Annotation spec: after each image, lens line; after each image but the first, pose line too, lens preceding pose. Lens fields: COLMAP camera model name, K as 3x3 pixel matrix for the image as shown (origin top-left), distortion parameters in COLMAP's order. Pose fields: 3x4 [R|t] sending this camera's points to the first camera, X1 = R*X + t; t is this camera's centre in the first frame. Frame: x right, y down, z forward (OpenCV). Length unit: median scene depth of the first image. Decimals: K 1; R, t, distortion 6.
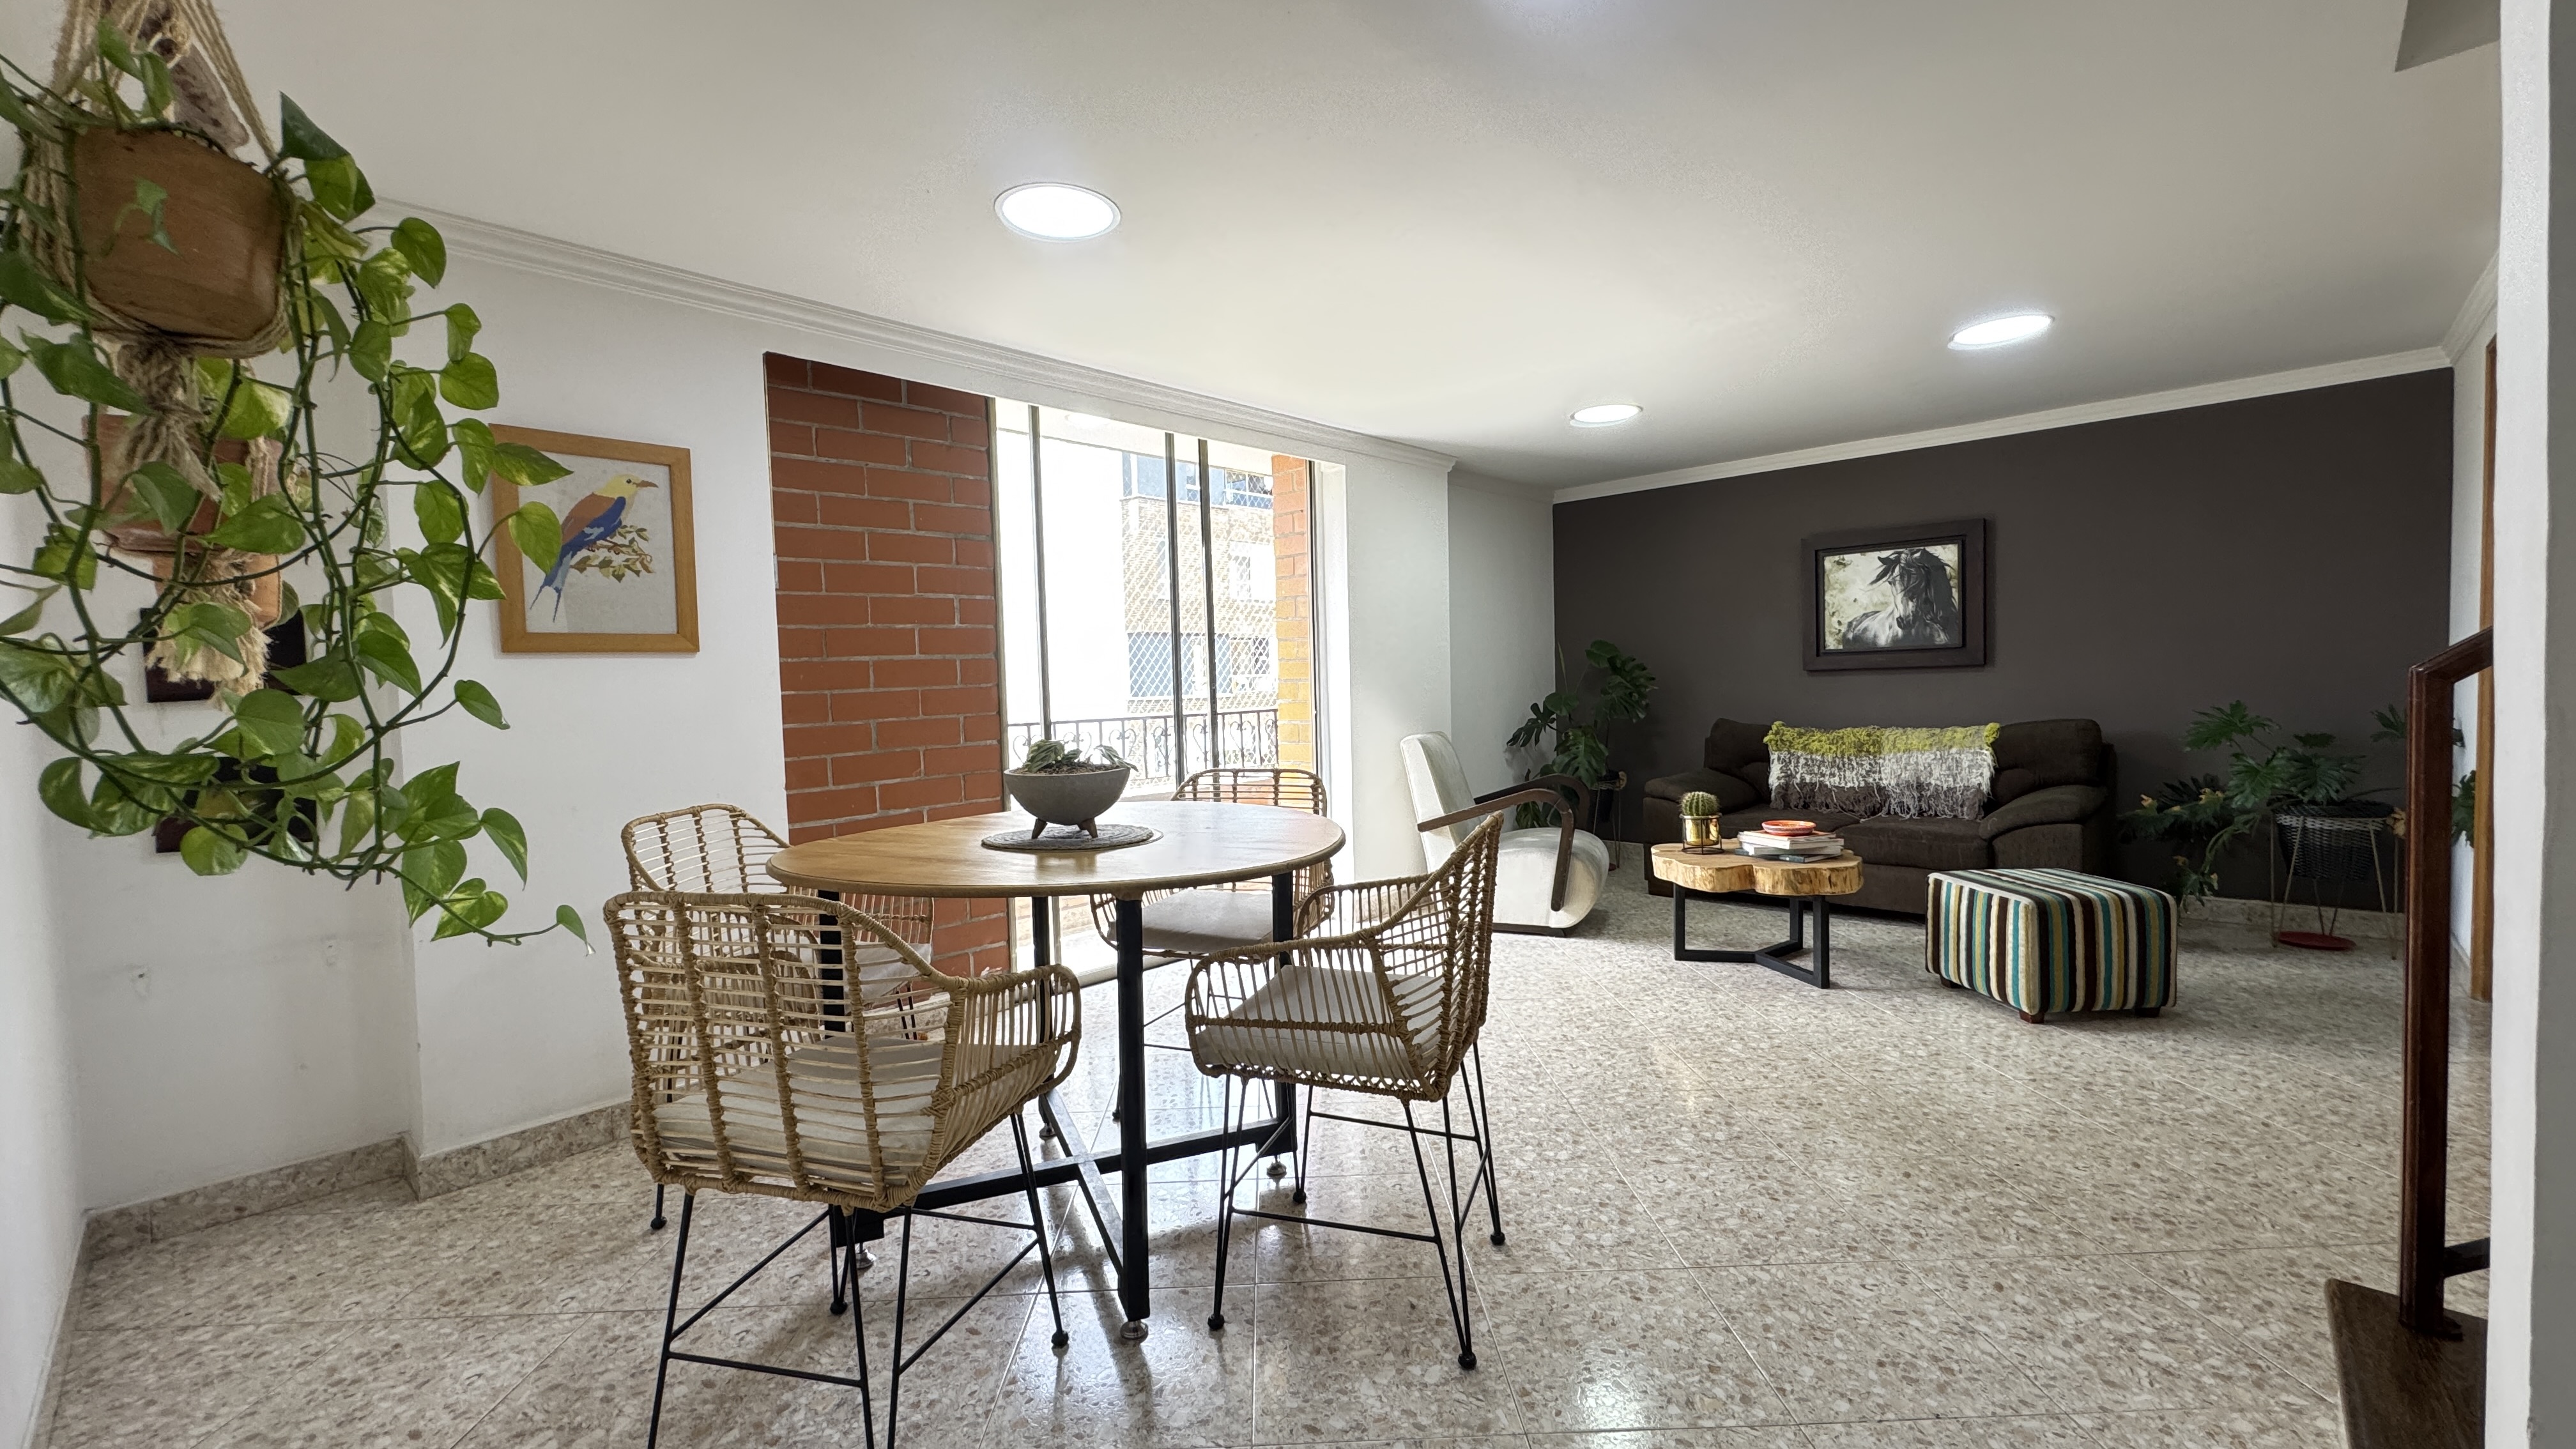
lens RADIAL K [[1031.5, 0, 1278.7], [0, 1031.5, 718.2], [0, 0, 1]] dist [-0.002394, 0.000190]
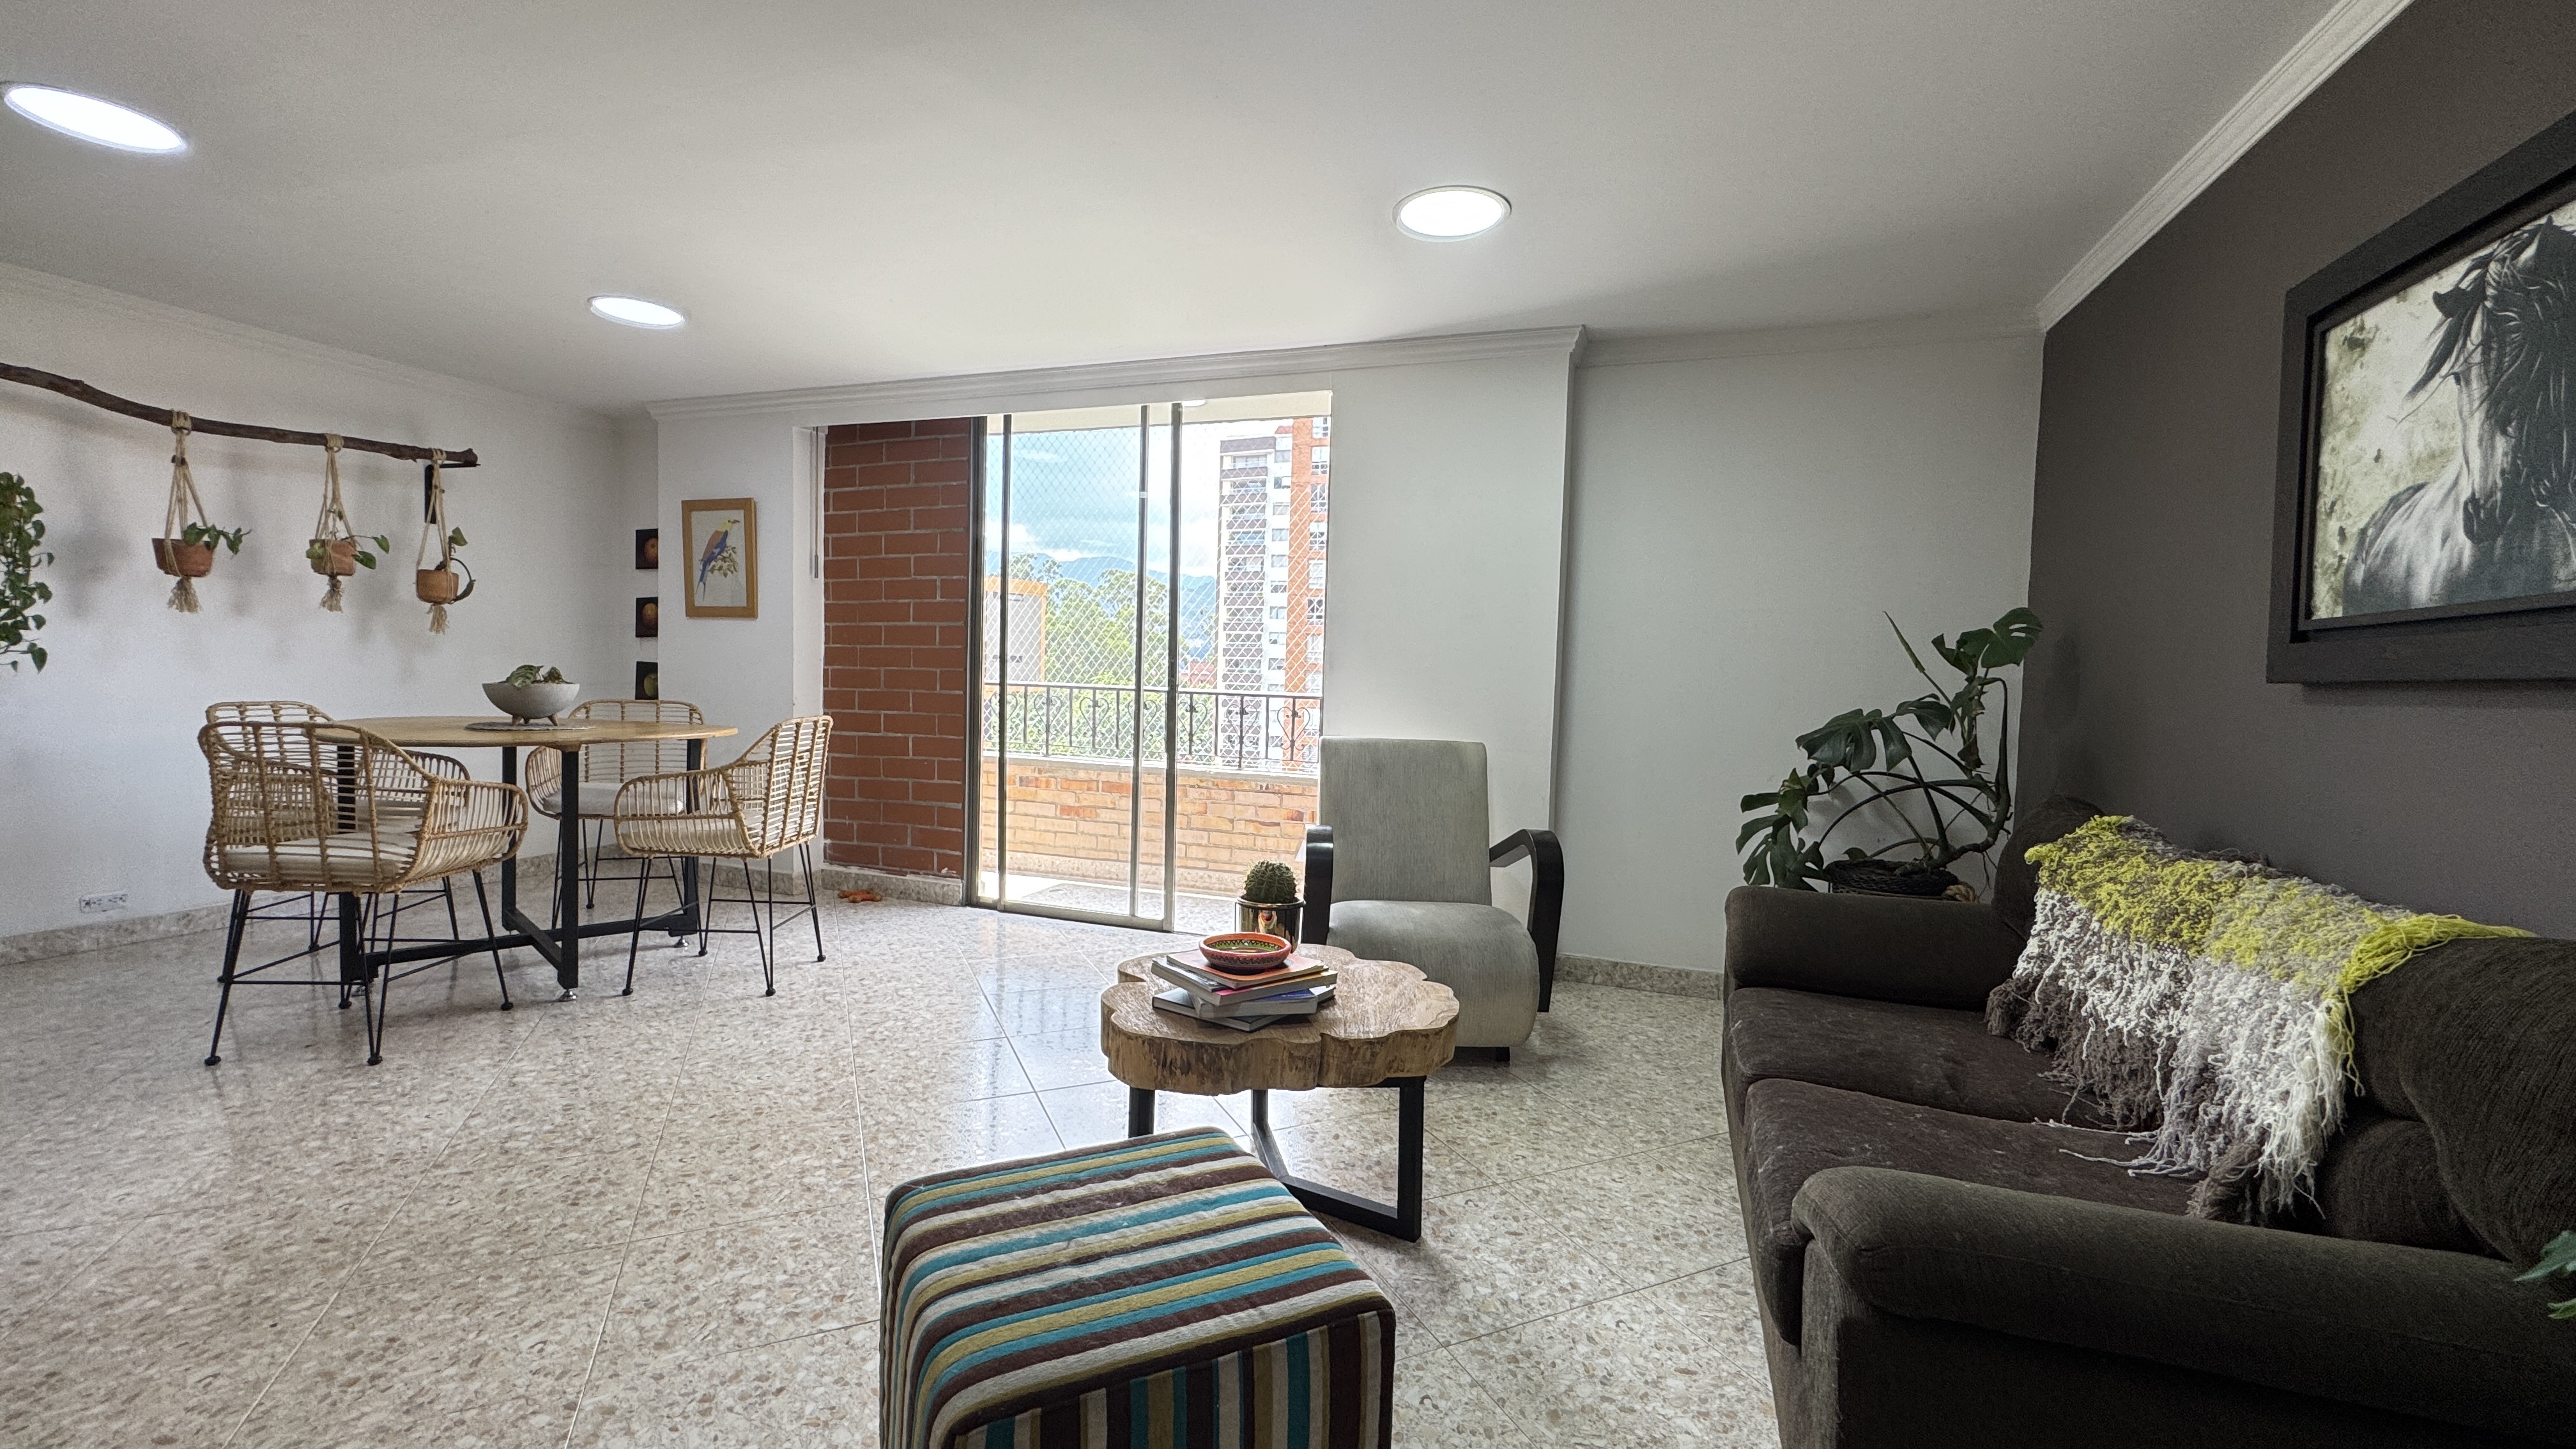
lens RADIAL K [[1031.5, 0, 1286.0], [0, 1031.5, 717.2], [0, 0, 1]] dist [-0.002394, 0.000190]
pose [[0.404276, 0.077123, -0.911380, 0.806023], [-0.078122, 0.995709, 0.049605, -0.031795], [0.911295, 0.051145, 0.408566, 0.665967]]
